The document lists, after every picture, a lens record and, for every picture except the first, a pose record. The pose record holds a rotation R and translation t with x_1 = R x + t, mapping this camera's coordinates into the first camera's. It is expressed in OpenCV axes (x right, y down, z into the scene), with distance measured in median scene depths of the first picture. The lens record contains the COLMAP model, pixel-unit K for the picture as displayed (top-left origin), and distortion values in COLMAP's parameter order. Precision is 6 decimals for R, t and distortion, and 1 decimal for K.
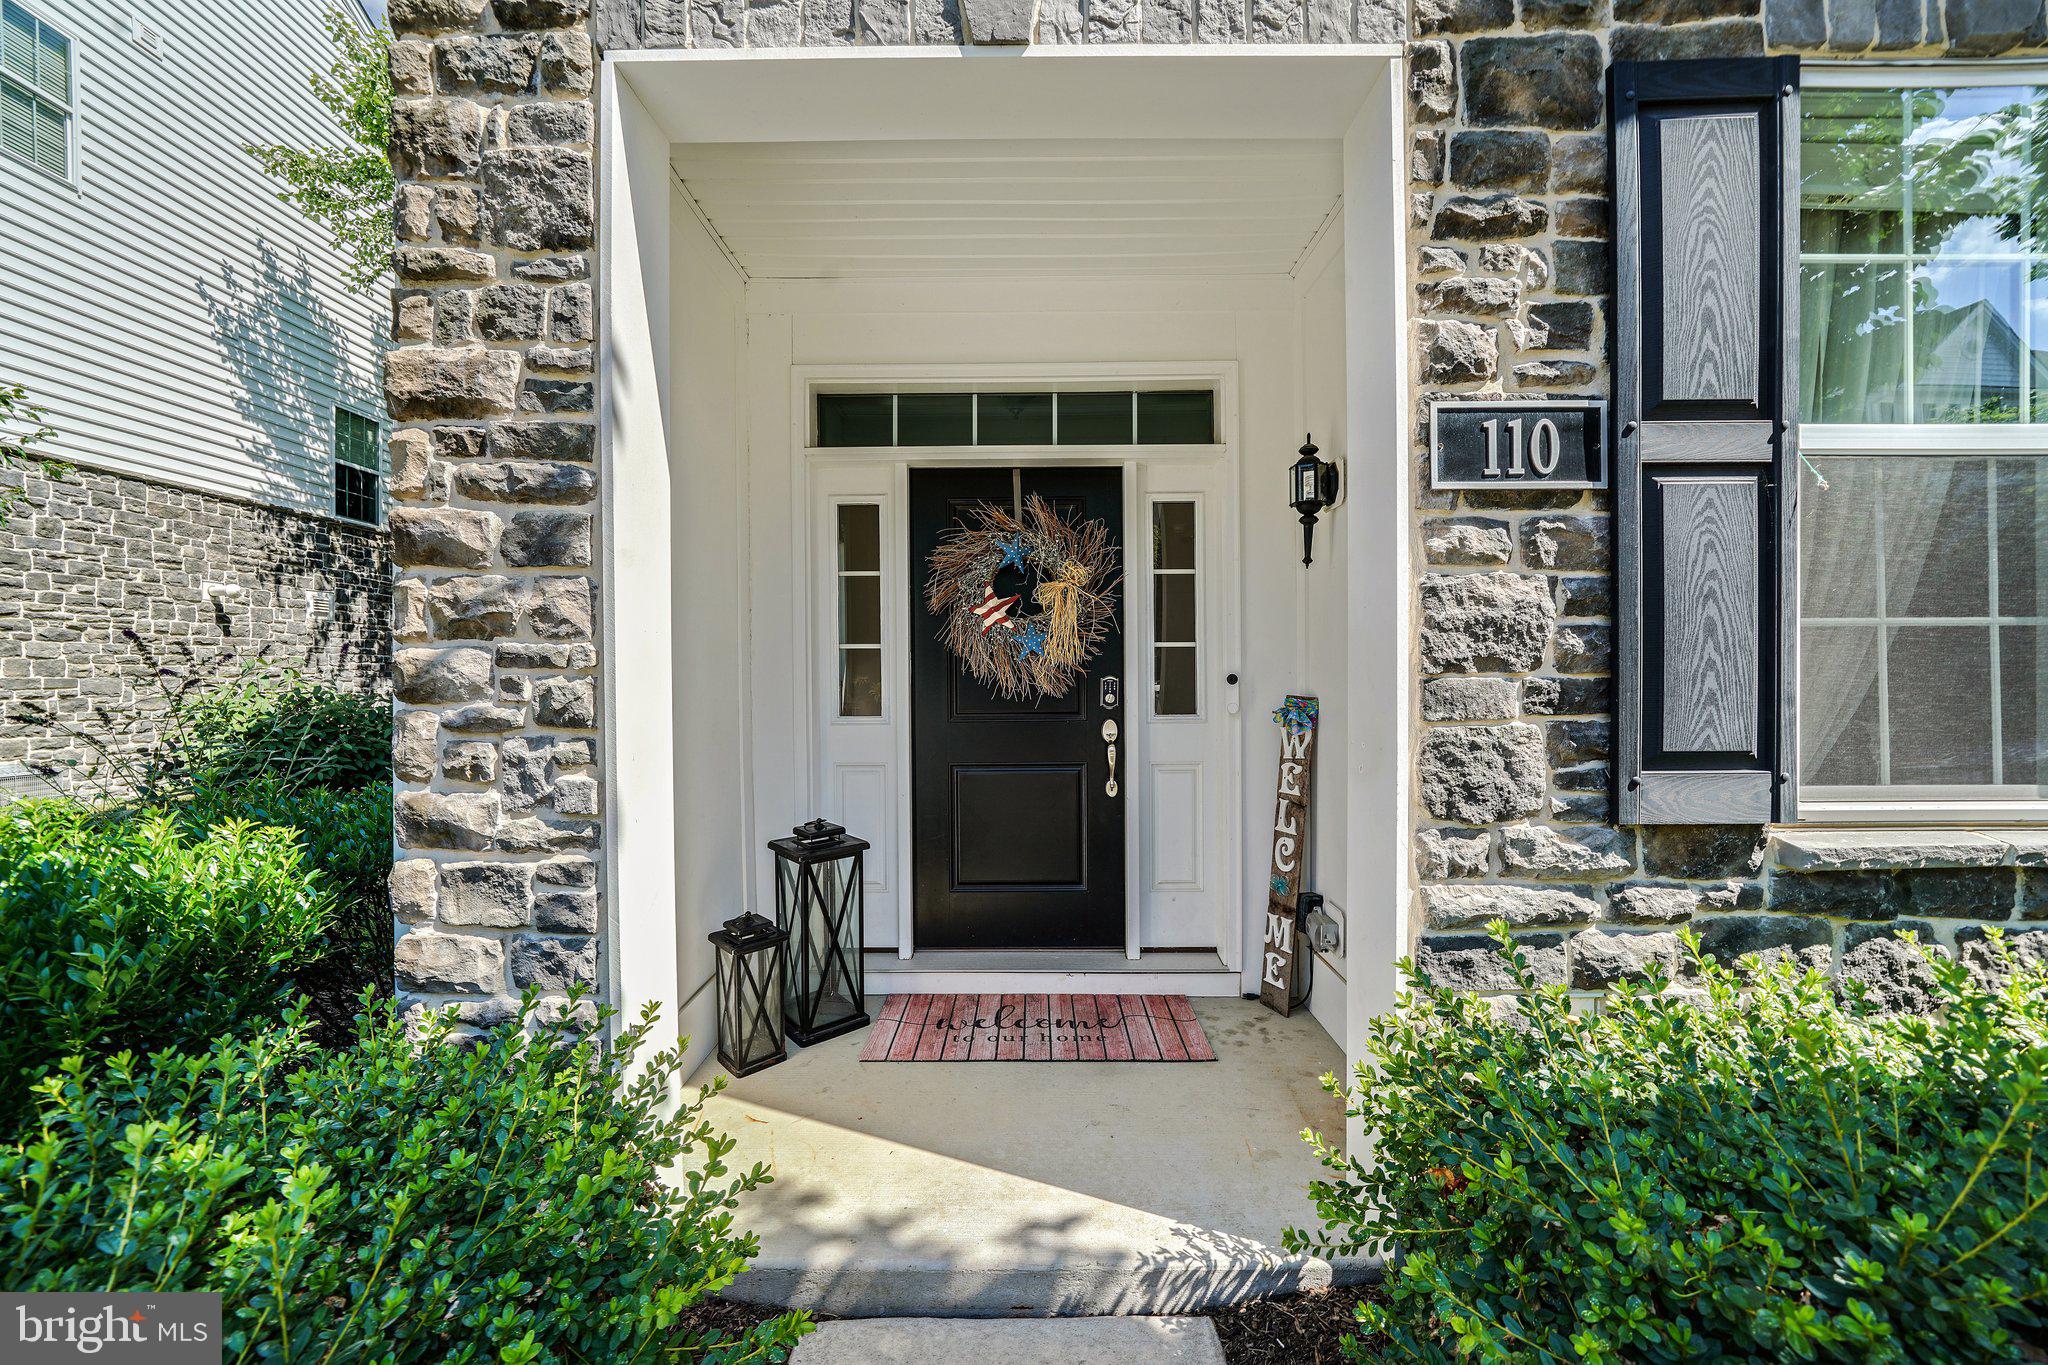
lens RADIAL K [[757.6, 0, 1032.9], [0, 757.6, 685.6], [0, 0, 1]] dist [-0.008694, 0.000052]
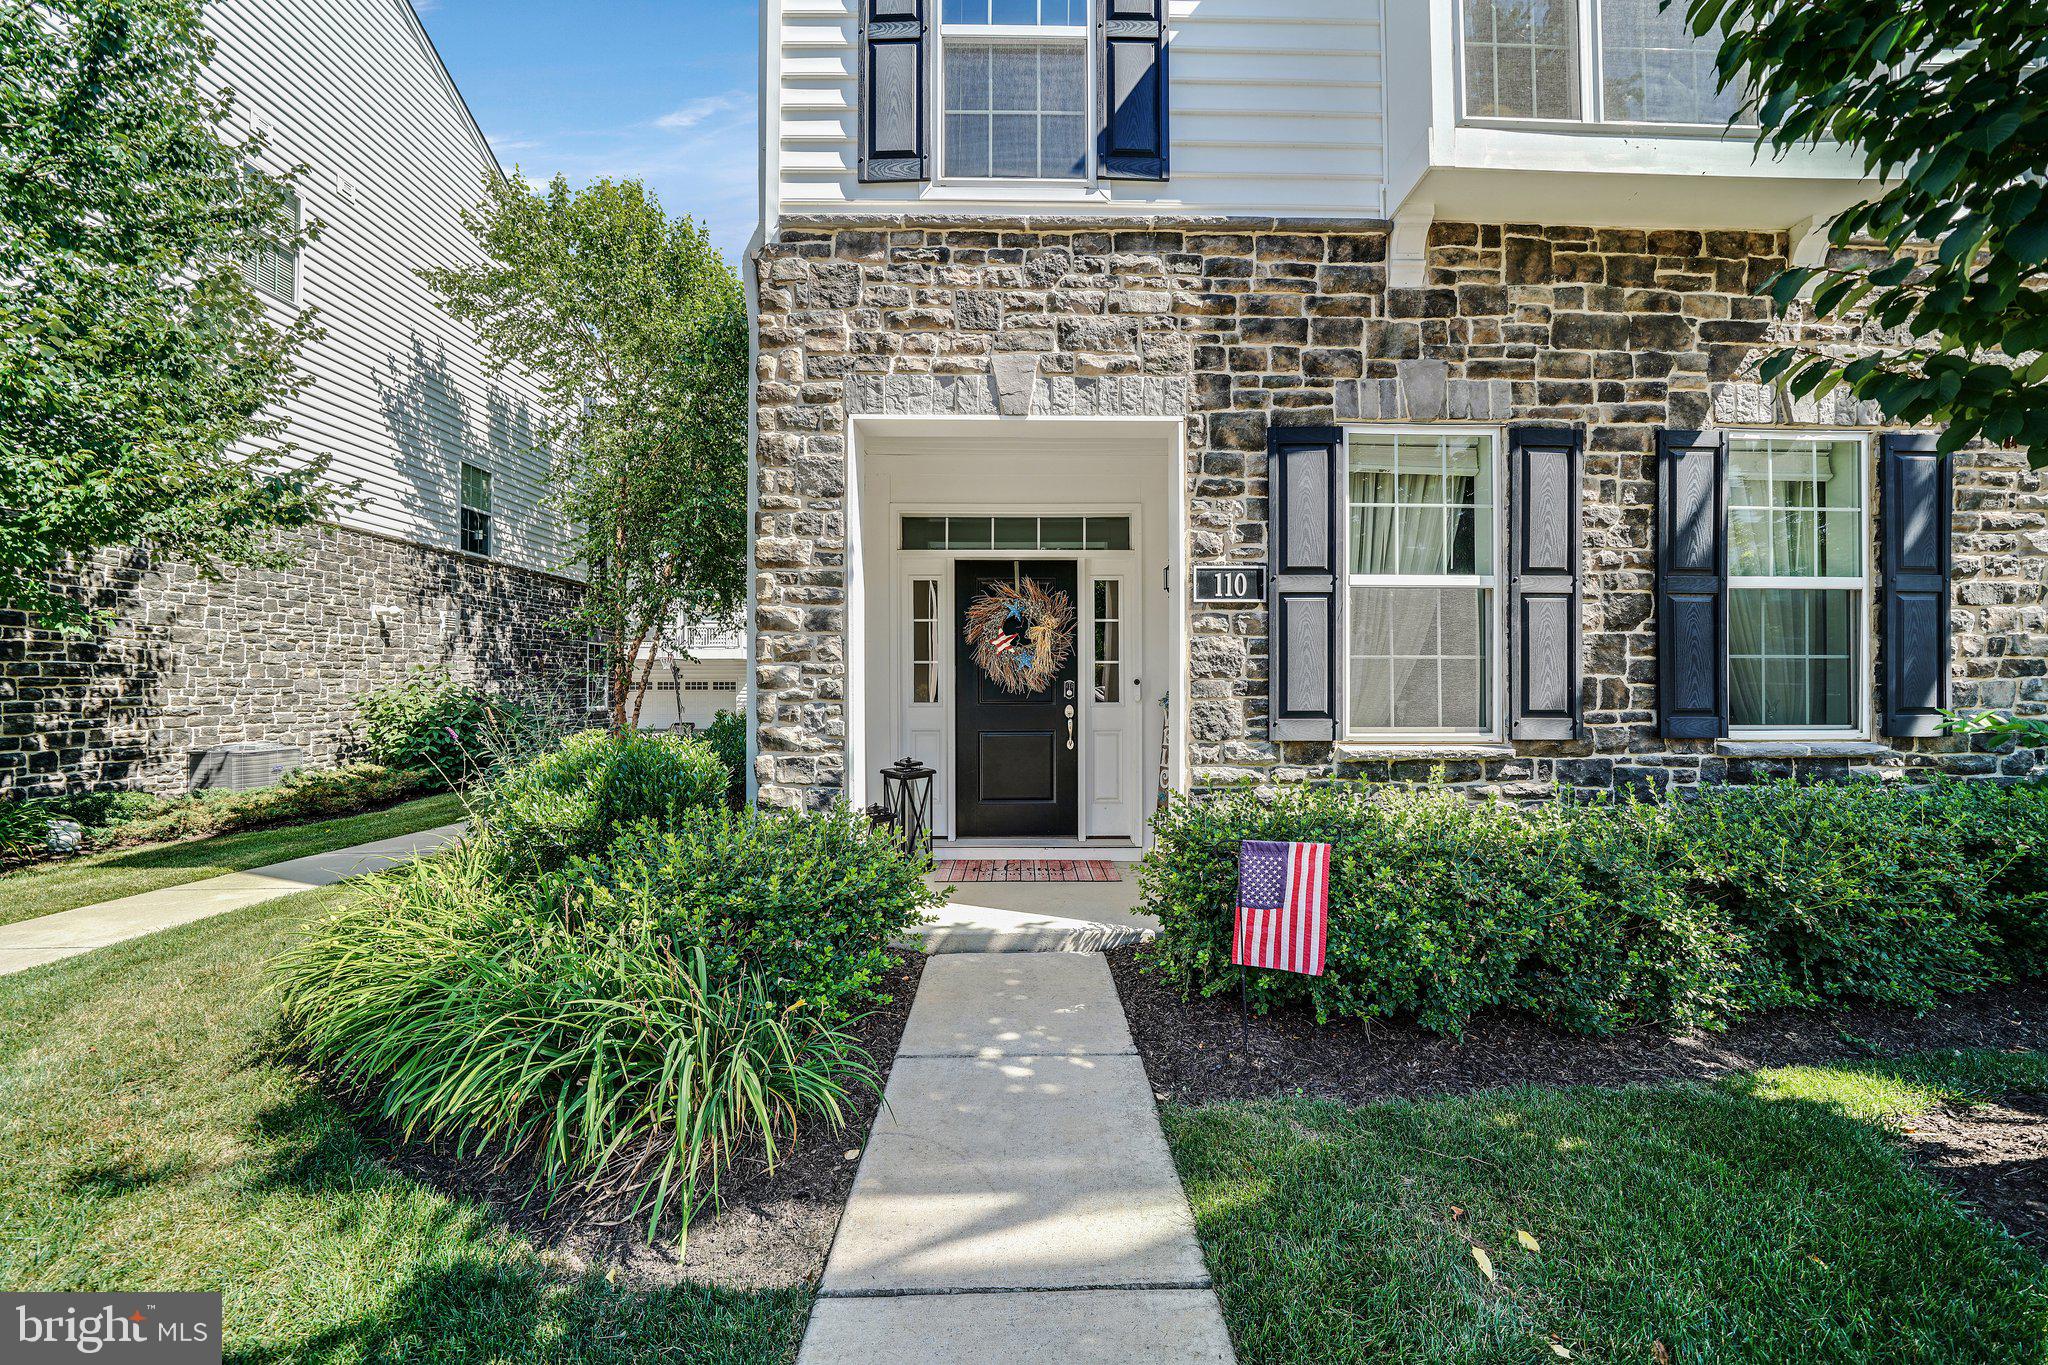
lens RADIAL K [[715.5, 0, 1028.3], [0, 715.5, 686.6], [0, 0, 1]] dist [-0.016111, 0.000184]
pose [[0.999888, 0.005089, 0.014047, -0.017003], [-0.004983, 0.999959, -0.007516, 0.015942], [-0.014084, 0.007445, 0.999873, -0.673812]]
